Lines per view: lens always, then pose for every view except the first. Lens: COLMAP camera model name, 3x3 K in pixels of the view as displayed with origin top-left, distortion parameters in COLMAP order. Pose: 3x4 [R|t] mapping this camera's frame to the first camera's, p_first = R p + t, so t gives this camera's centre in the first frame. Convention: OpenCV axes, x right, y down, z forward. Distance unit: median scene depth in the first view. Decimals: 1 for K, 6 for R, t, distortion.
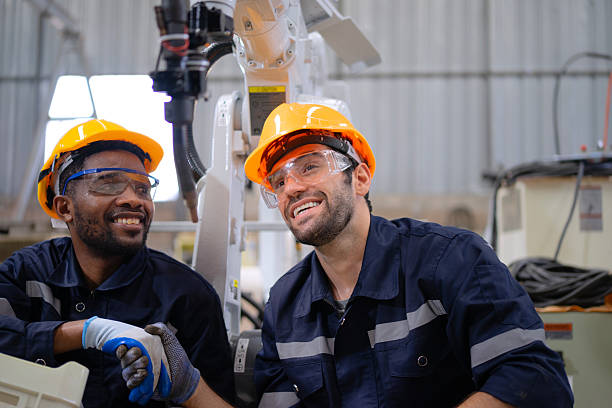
lens RADIAL K [[811.5, 0, 306.0], [0, 811.5, 204.0], [0, 0, 1]] dist [-0.002396, -0.051192]
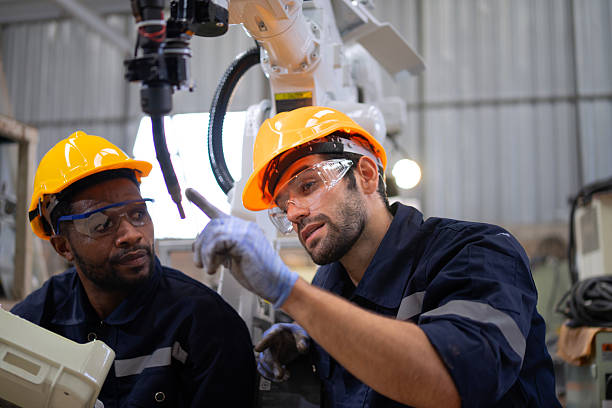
lens RADIAL K [[811.5, 0, 306.0], [0, 811.5, 204.0], [0, 0, 1]] dist [-0.002396, -0.051192]
pose [[0.992105, -0.024804, -0.122932, 0.084045], [0.018514, 0.998473, -0.052043, 0.038634], [0.124035, 0.049356, 0.991050, 0.050711]]
